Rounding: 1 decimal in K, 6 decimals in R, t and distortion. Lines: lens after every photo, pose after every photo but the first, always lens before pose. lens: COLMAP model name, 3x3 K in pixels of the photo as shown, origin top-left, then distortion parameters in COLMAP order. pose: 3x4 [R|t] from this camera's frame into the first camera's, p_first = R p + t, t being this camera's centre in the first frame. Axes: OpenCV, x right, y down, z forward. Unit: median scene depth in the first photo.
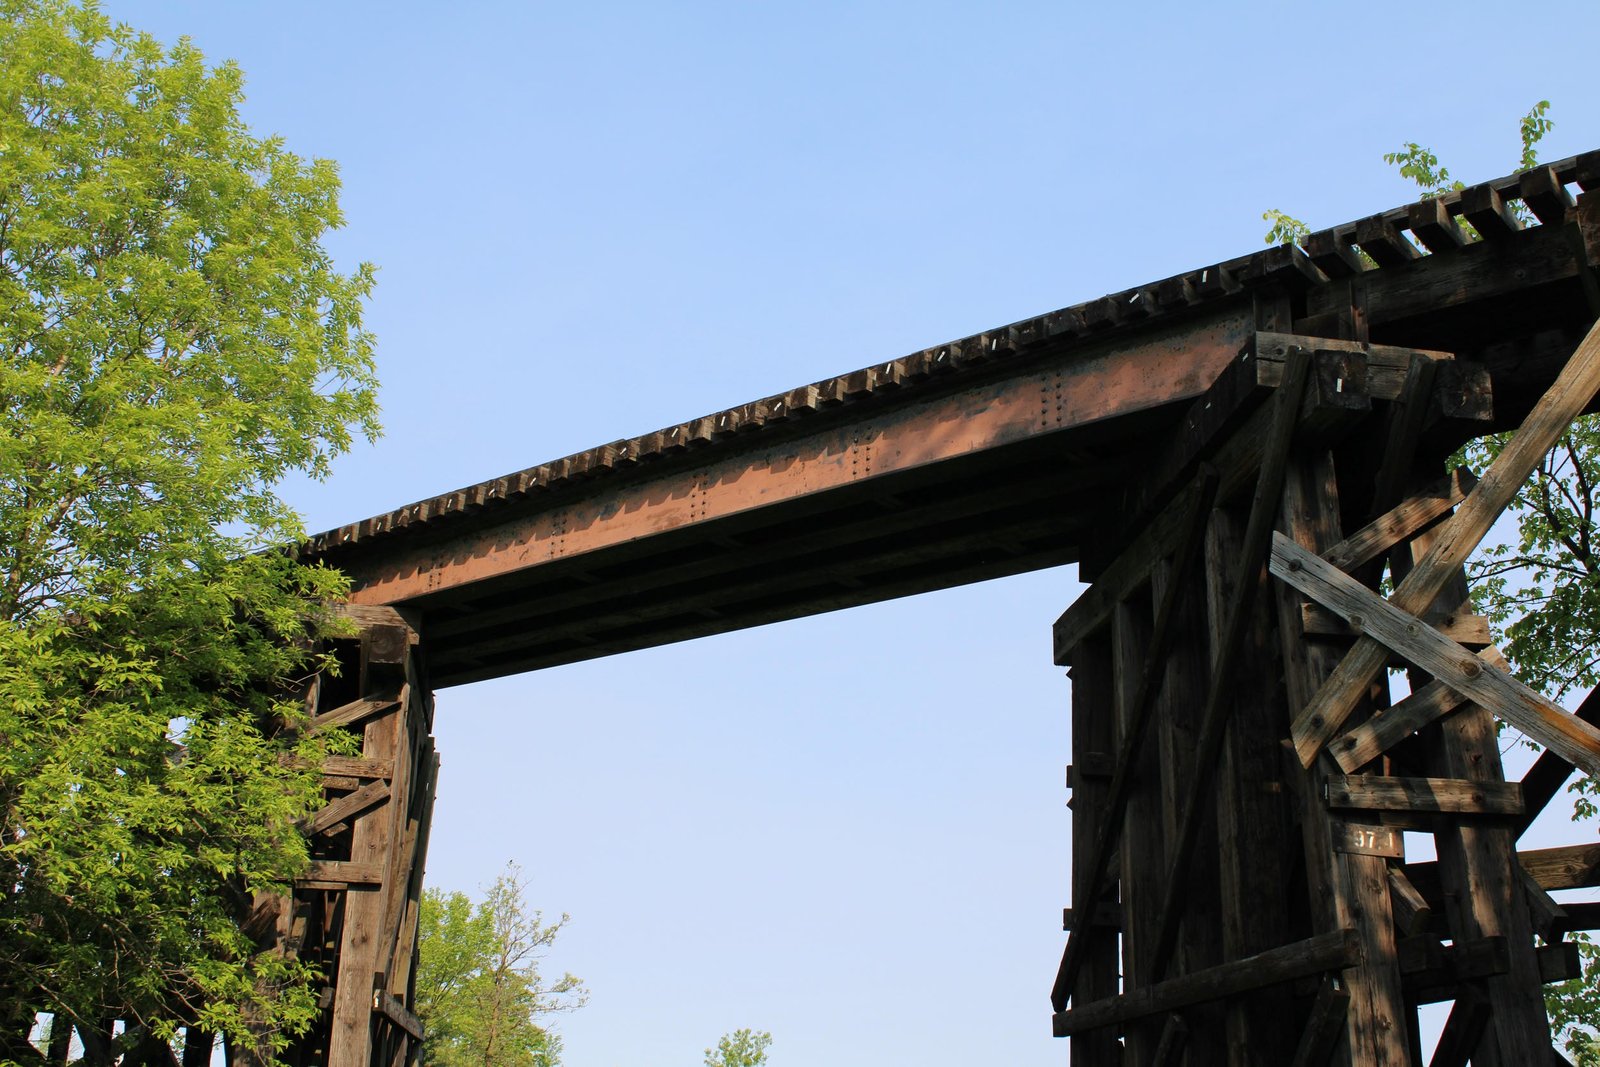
lens RADIAL K [[1728.9, 0, 820.7], [0, 1728.9, 540.9], [0, 0, 1]] dist [-0.123237, 0.162283]
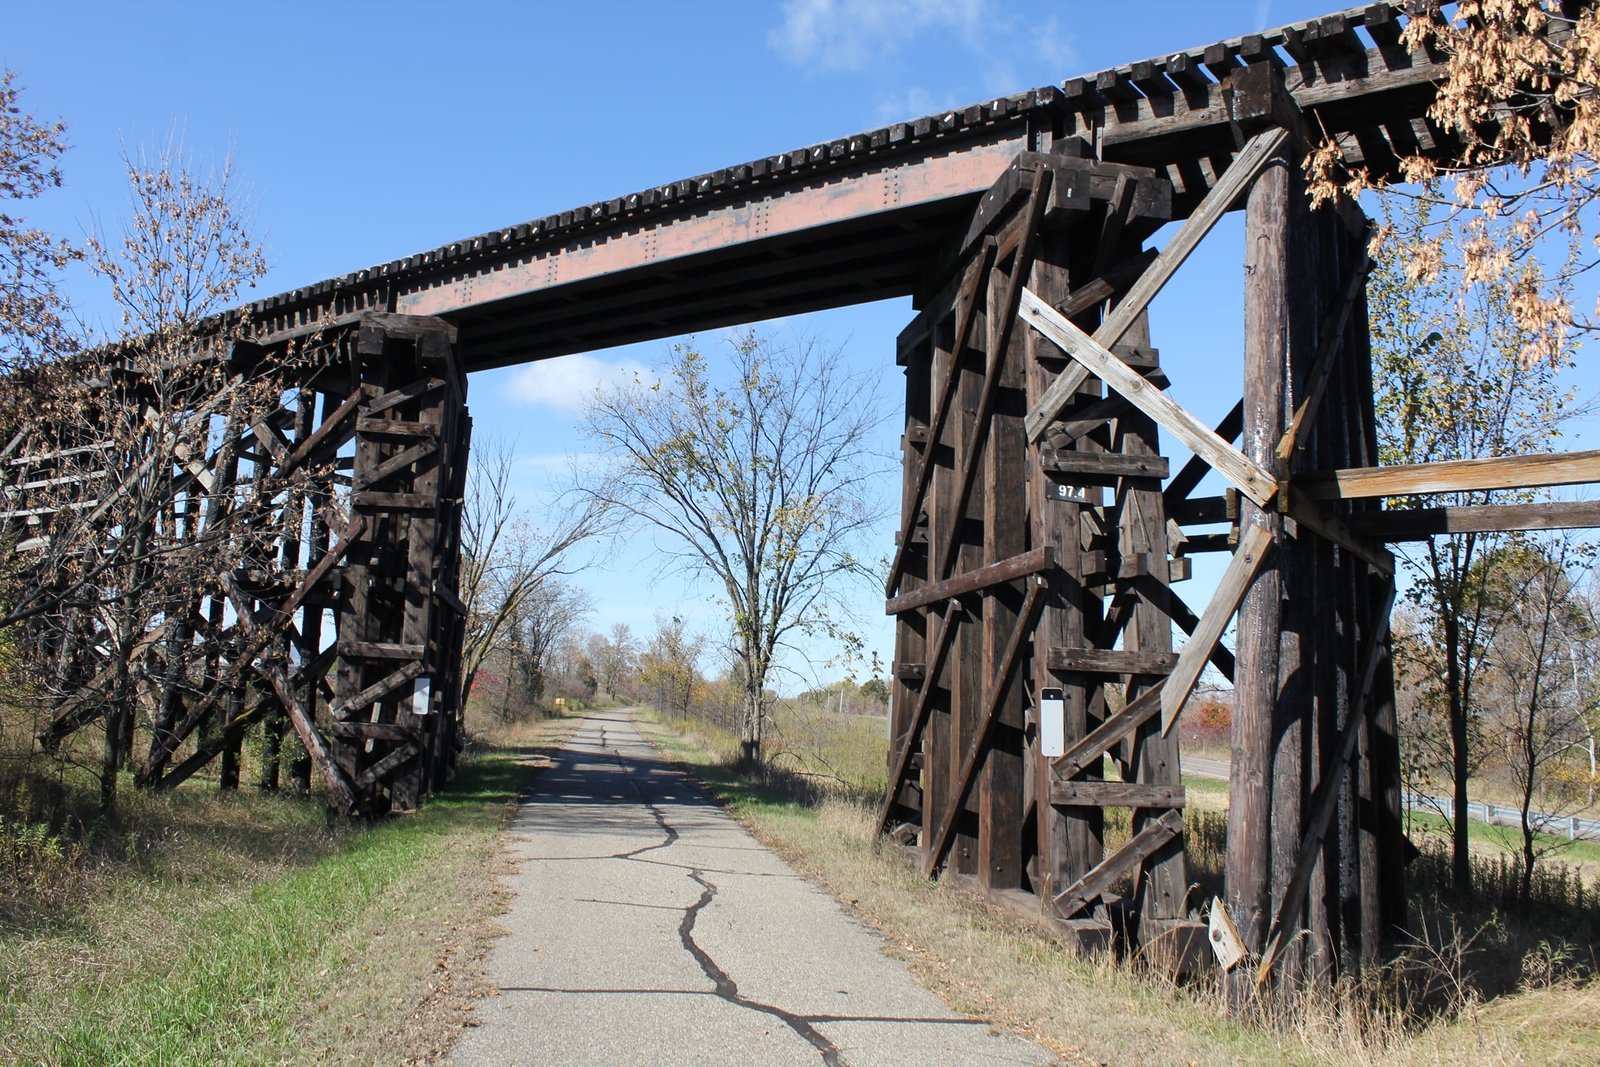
lens RADIAL K [[1331.0, 0, 813.8], [0, 1331.0, 530.9], [0, 0, 1]] dist [-0.167622, 0.147550]
pose [[0.999239, 0.011167, 0.037367, 0.027523], [-0.018814, 0.977293, 0.211055, -0.027506], [-0.034162, -0.211597, 0.976760, -0.124068]]
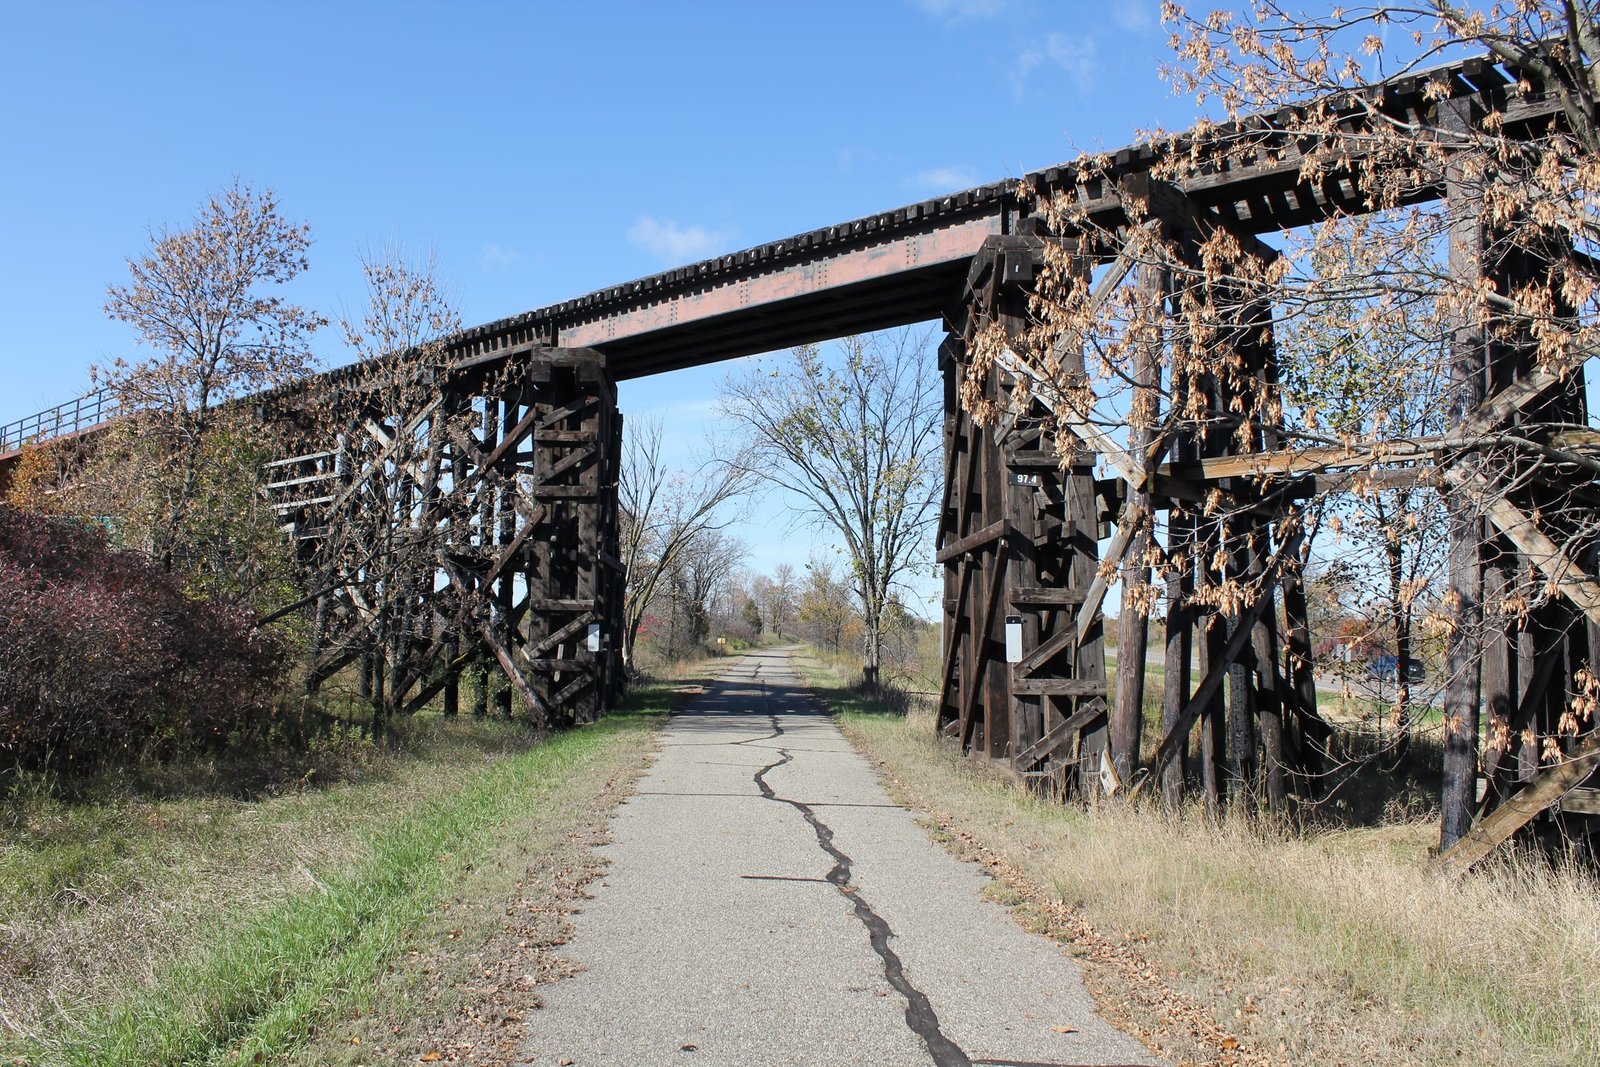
lens RADIAL K [[1330.7, 0, 821.4], [0, 1330.7, 526.6], [0, 0, 1]] dist [-0.158055, 0.134884]
pose [[0.996175, -0.033343, -0.080772, 0.127600], [0.052893, 0.965853, 0.253634, -0.146902], [0.069557, -0.256936, 0.963922, -0.477881]]
